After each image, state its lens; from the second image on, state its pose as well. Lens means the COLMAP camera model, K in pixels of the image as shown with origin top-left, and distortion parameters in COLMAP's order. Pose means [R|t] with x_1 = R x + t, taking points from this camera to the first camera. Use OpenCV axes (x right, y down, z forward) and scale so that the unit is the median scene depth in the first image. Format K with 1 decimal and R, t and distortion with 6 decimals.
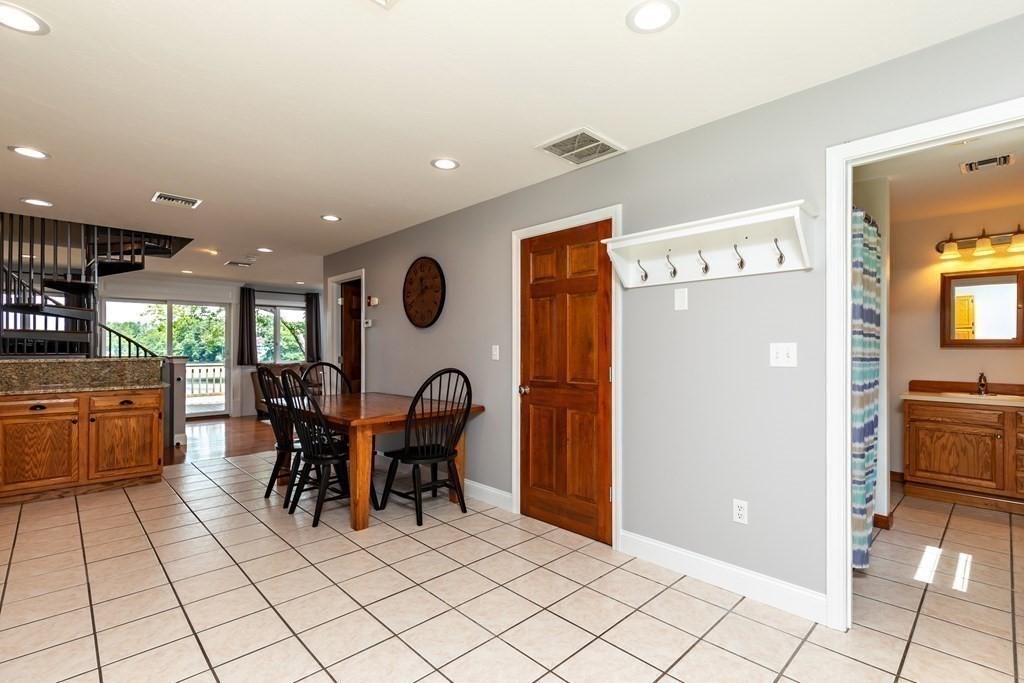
lens RADIAL K [[473.1, 0, 508.3], [0, 473.1, 347.4], [0, 0, 1]] dist [-0.011189, 0.004521]
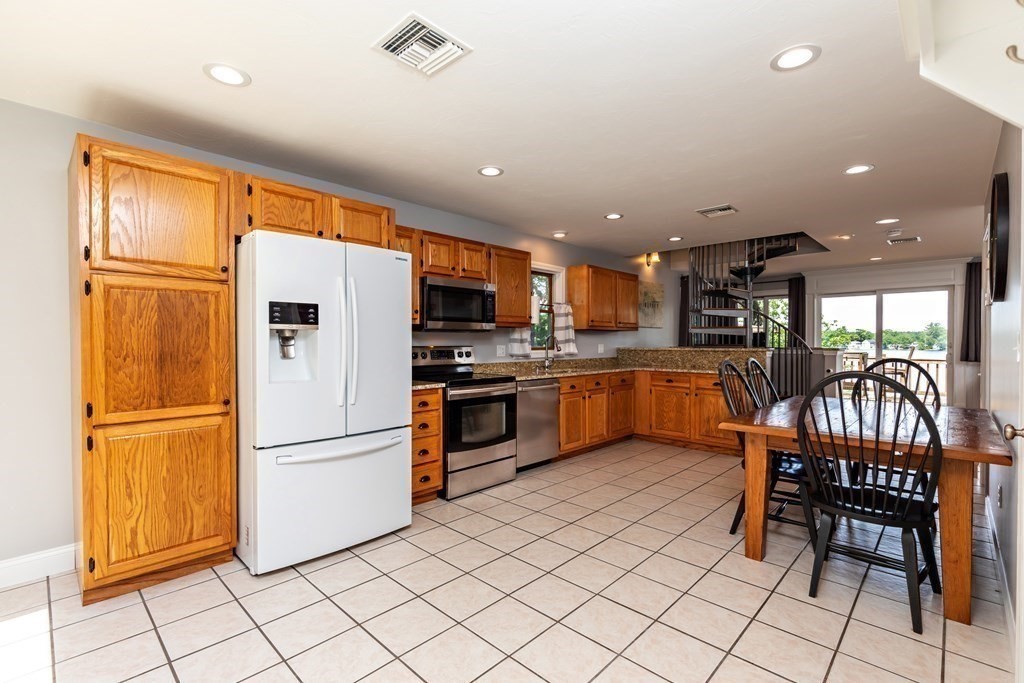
lens RADIAL K [[470.0, 0, 520.3], [0, 470.0, 349.9], [0, 0, 1]] dist [-0.001296, 0.000049]
pose [[0.060440, 0.019434, -0.997983, 0.342157], [0.002799, 0.999803, 0.019638, 0.001367], [0.998168, -0.003980, 0.060374, 0.366444]]
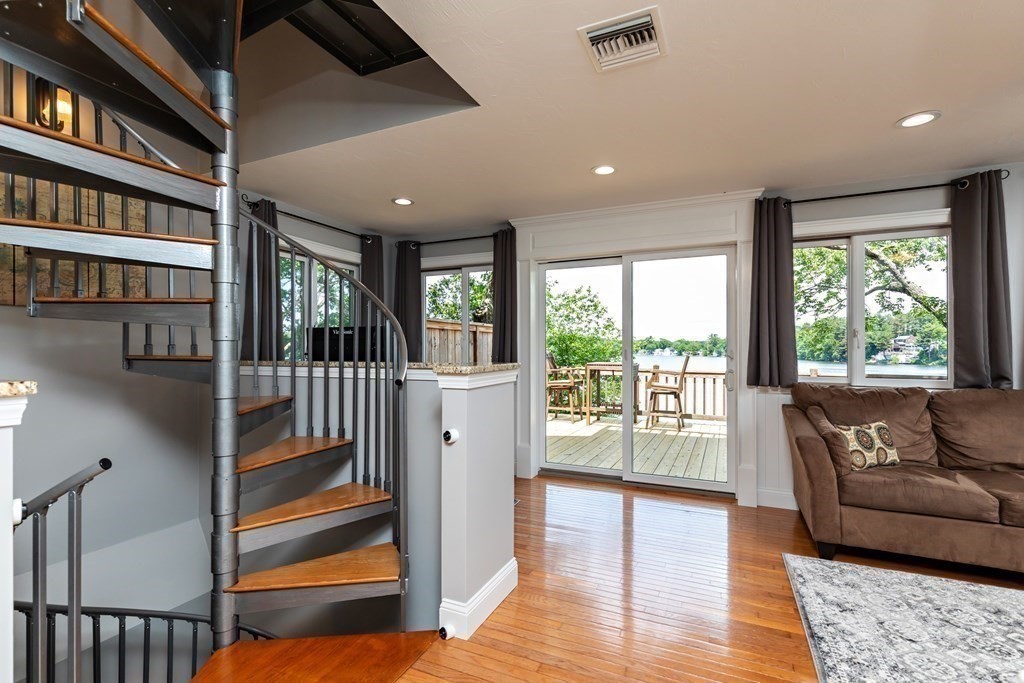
lens RADIAL K [[470.0, 0, 520.3], [0, 470.0, 349.9], [0, 0, 1]] dist [-0.001296, 0.000049]
pose [[0.381542, 0.004383, -0.924341, -0.484119], [0.000160, 0.999988, 0.004808, 0.007775], [0.924352, -0.001982, 0.381536, 1.207232]]
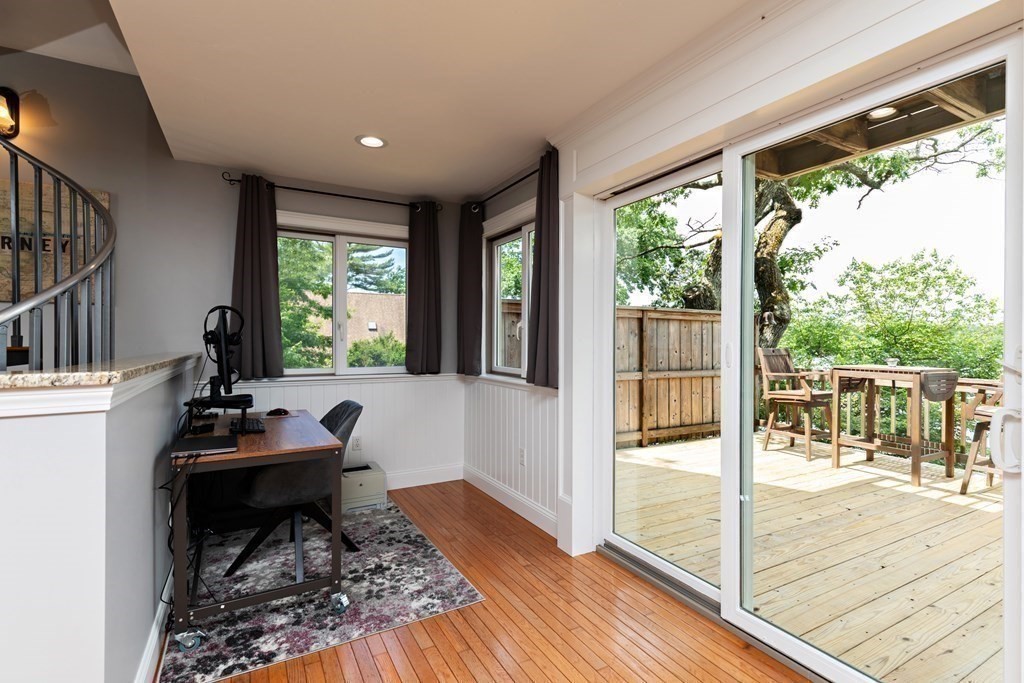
lens RADIAL K [[484.1, 0, 528.5], [0, 484.1, 337.5], [0, 0, 1]] dist [-0.000226, 0.000030]
pose [[-0.225853, -0.009120, -0.974119, -0.783492], [0.005418, 0.999929, -0.010618, 0.011523], [0.974146, -0.007676, -0.225788, 1.694999]]
